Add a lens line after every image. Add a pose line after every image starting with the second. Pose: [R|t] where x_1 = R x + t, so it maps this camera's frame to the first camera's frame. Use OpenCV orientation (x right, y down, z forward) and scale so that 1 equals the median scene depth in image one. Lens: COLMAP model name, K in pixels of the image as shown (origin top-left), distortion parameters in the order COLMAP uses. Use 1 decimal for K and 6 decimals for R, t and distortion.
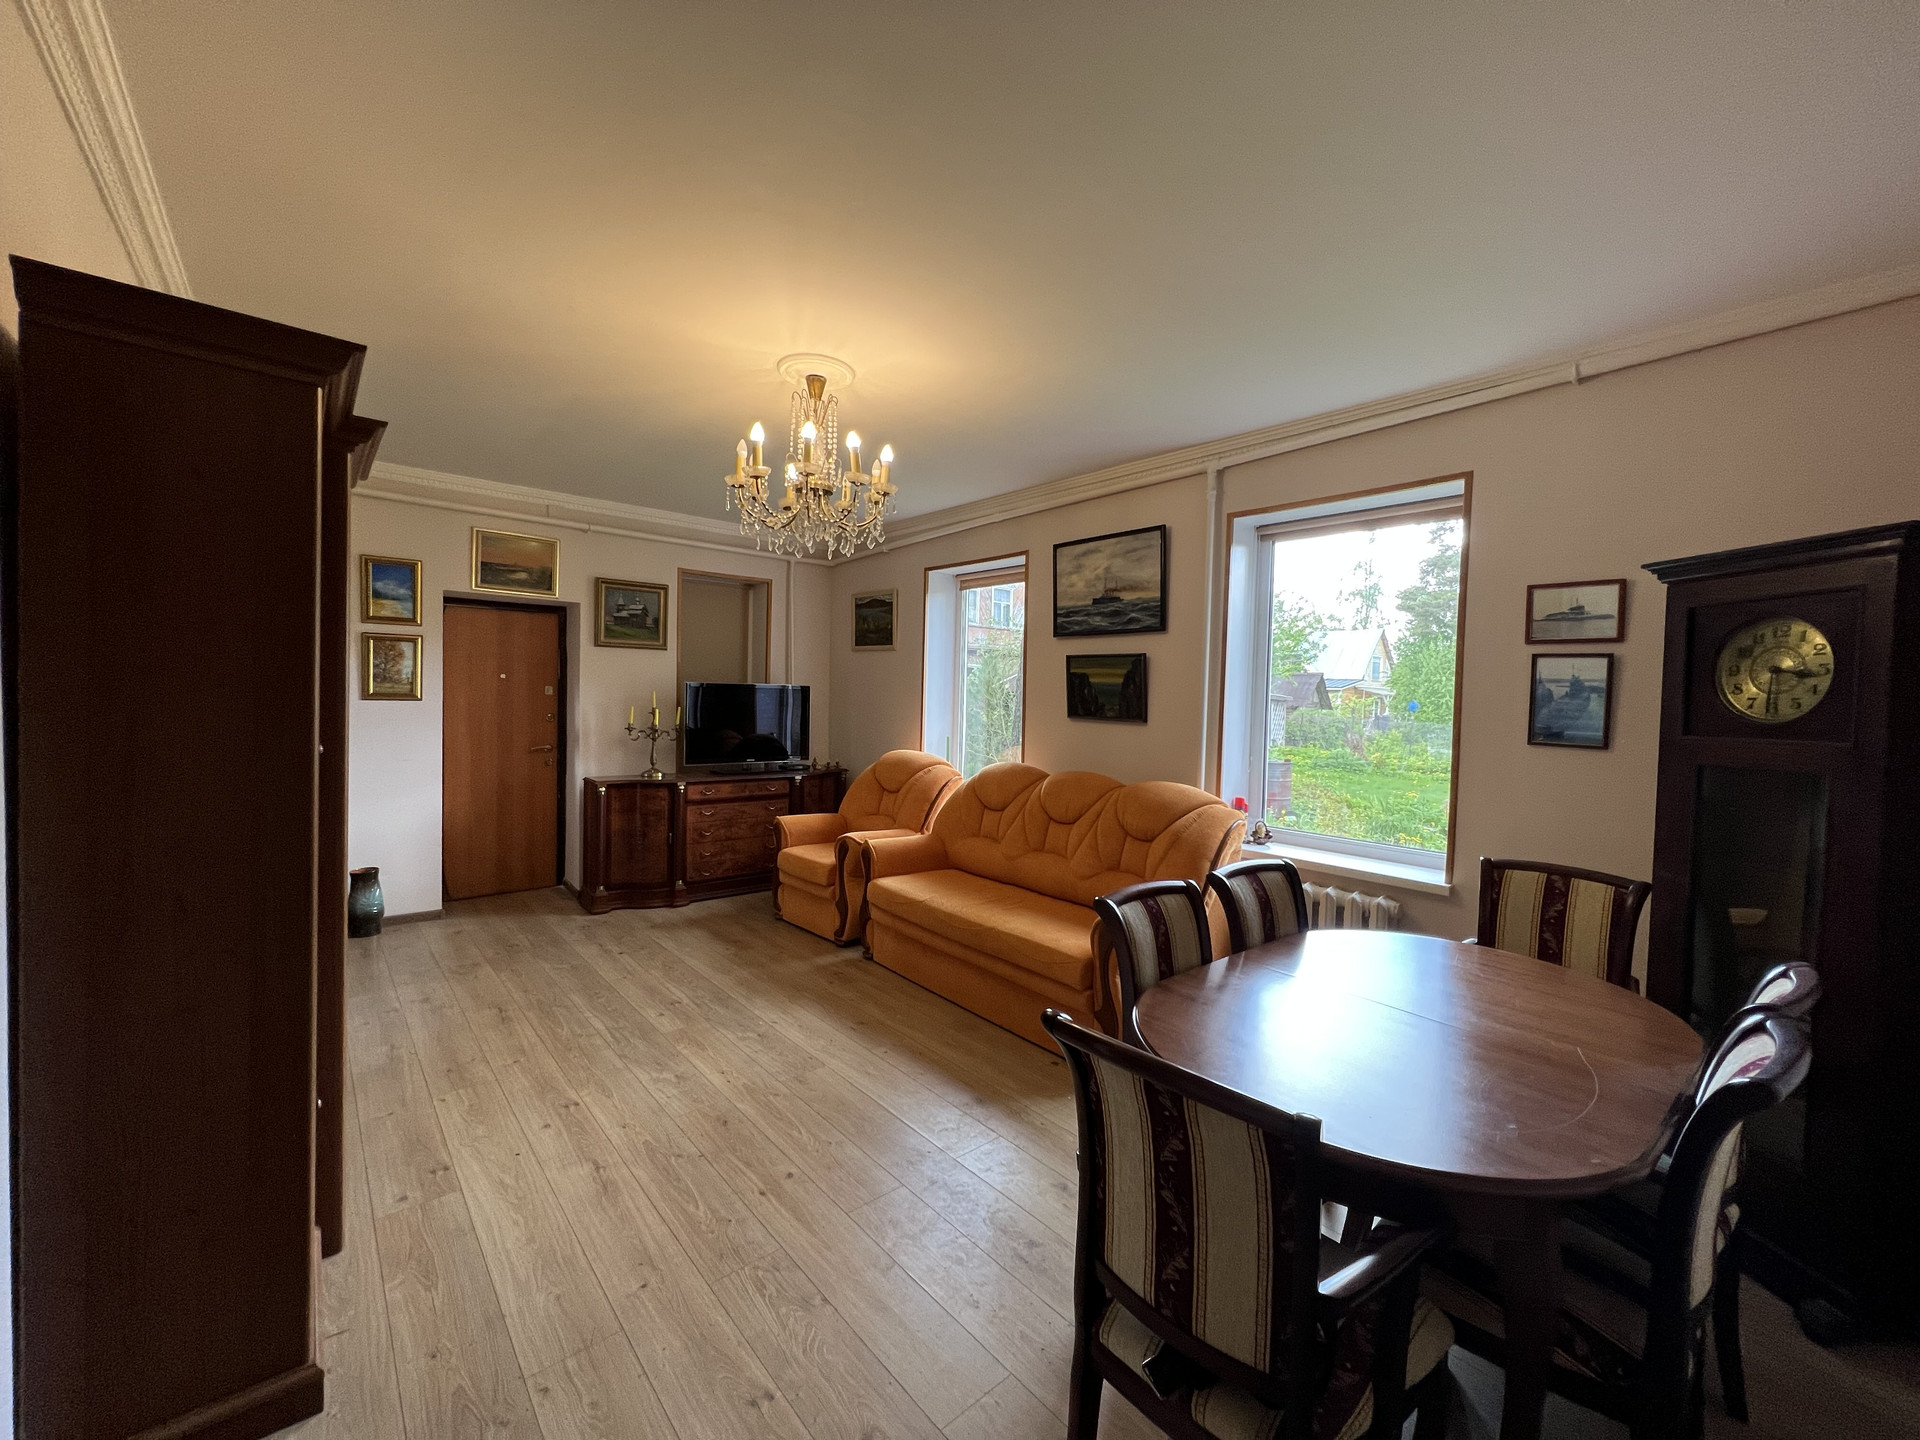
lens RADIAL K [[767.6, 0, 957.6], [0, 767.6, 713.3], [0, 0, 1]] dist [-0.000408, 0.000468]
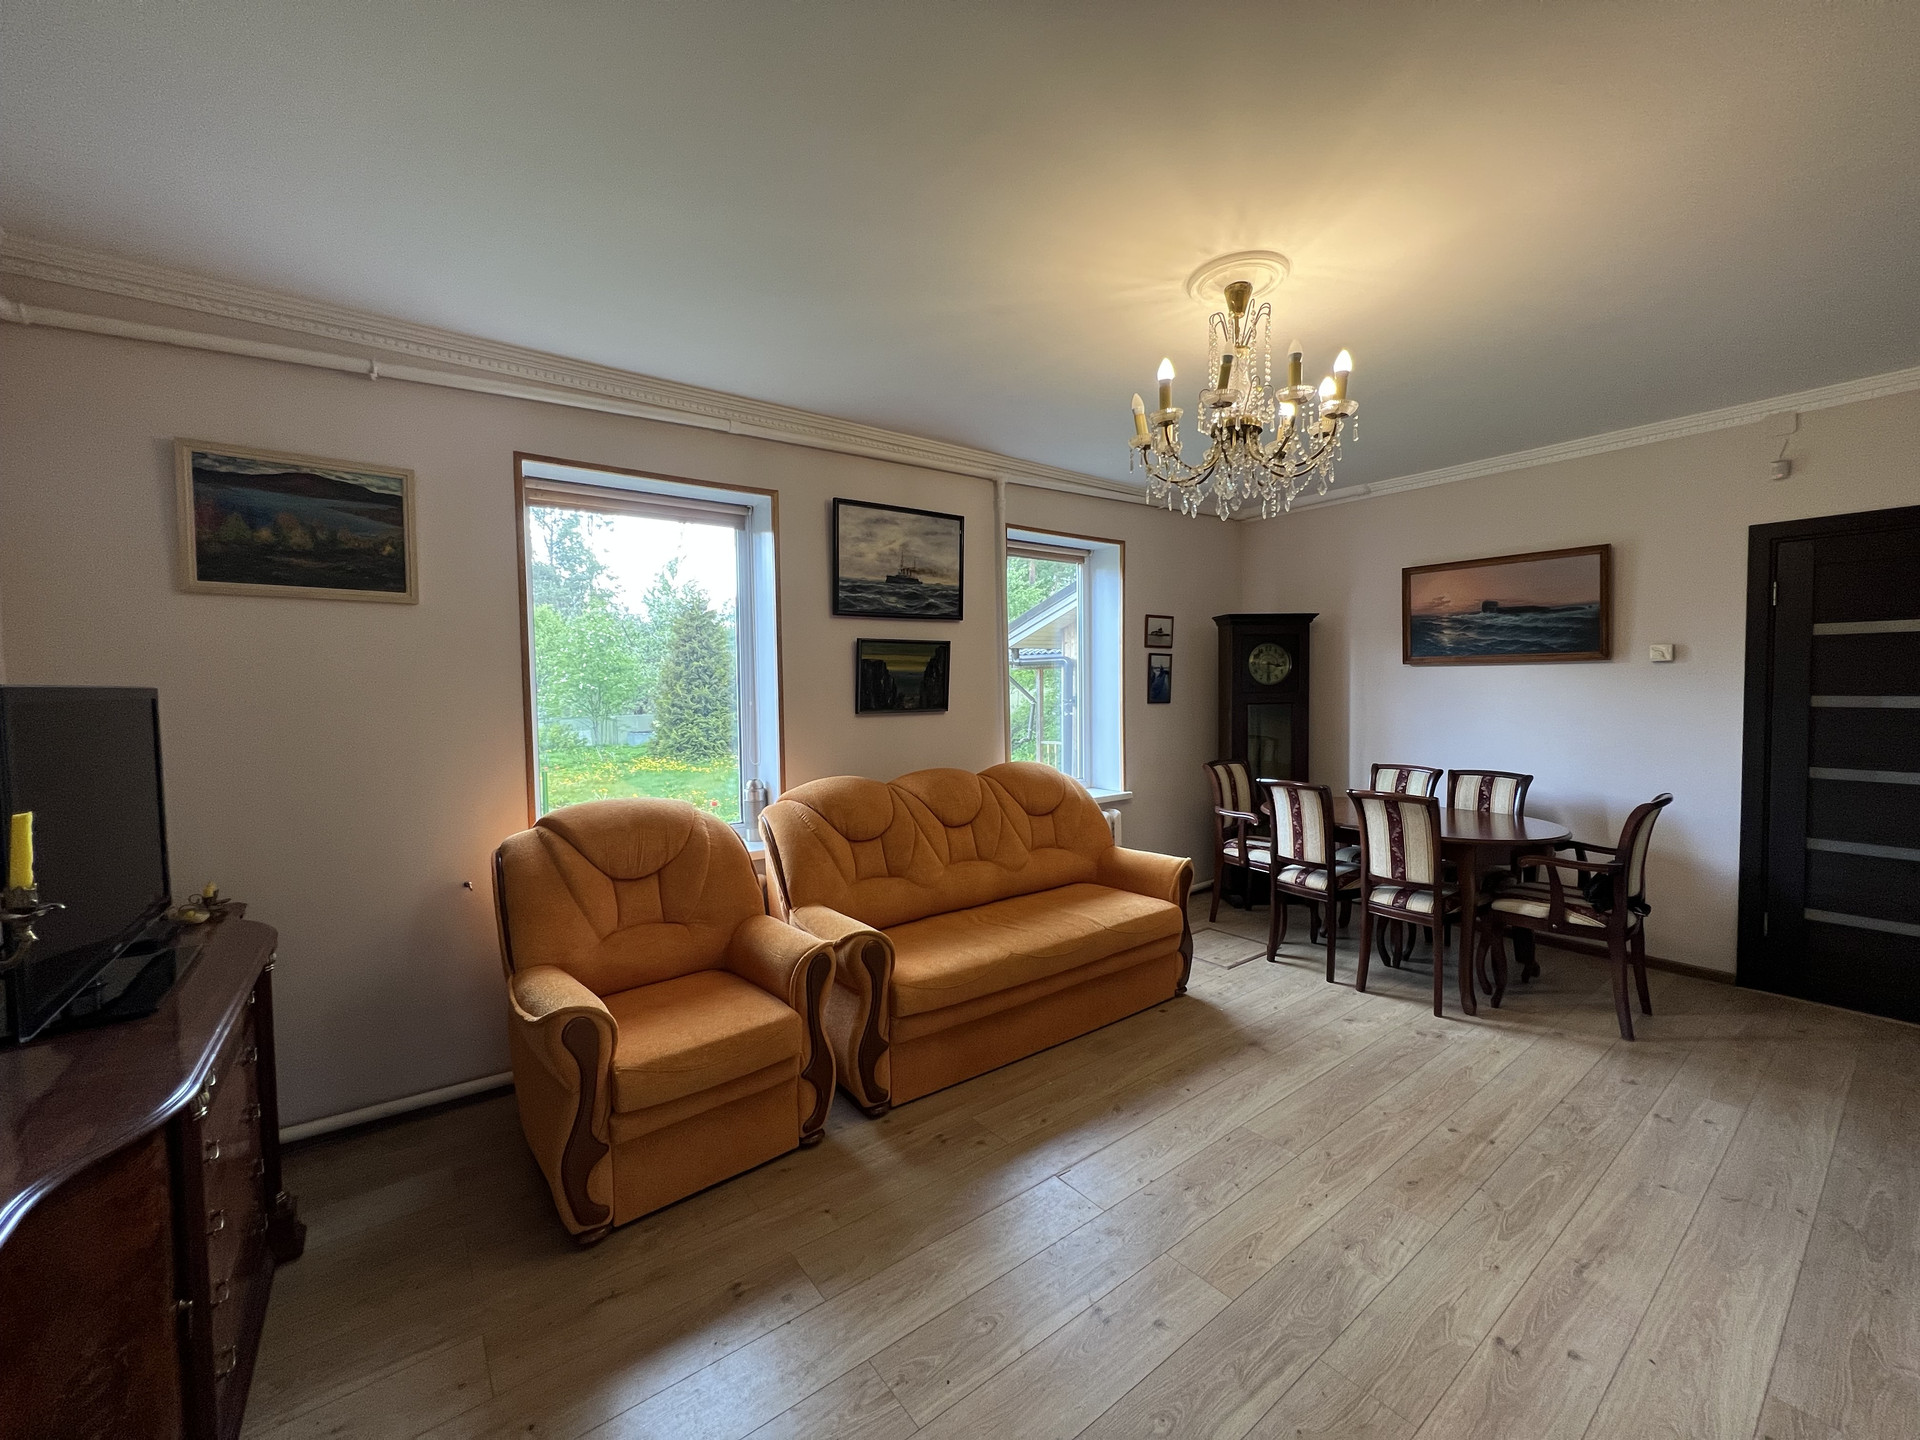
lens RADIAL K [[767.6, 0, 957.6], [0, 767.6, 713.3], [0, 0, 1]] dist [-0.000408, 0.000468]
pose [[0.062700, -0.065476, 0.995882, -0.757004], [0.040861, 0.997177, 0.062988, -0.047420], [-0.997196, 0.036744, 0.065198, 0.932682]]
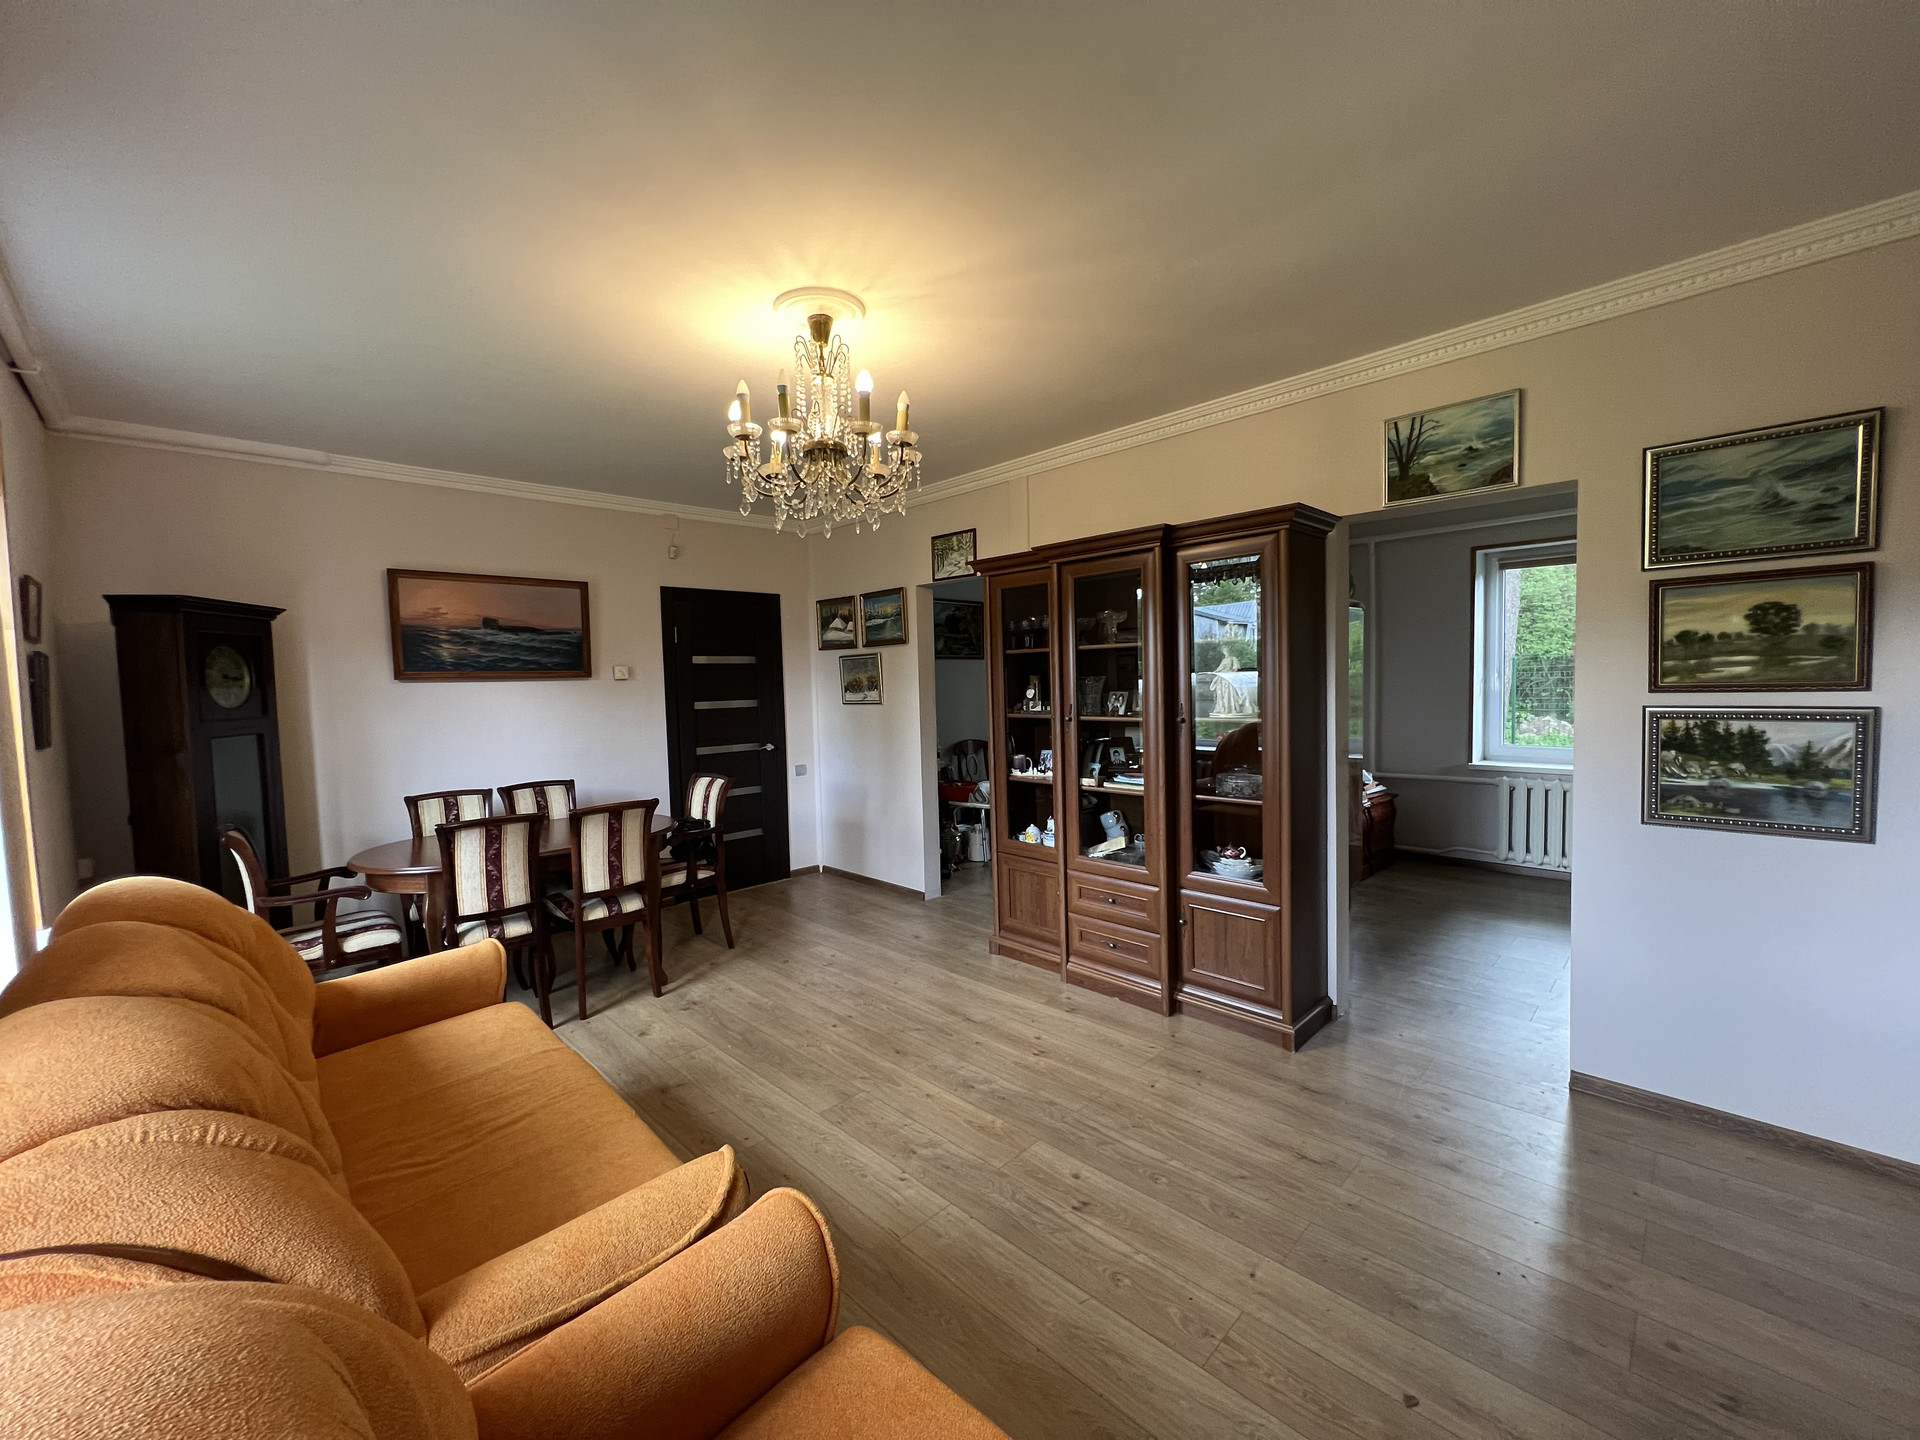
lens RADIAL K [[766.4, 0, 960.0], [0, 766.4, 720.0], [0, 0, 1]] dist [-0.001922, -0.000072]
pose [[-0.997415, 0.003349, -0.071772, -0.204658], [-0.002289, 0.996925, 0.078326, -0.048567], [0.071814, 0.078287, -0.994341, 1.395817]]
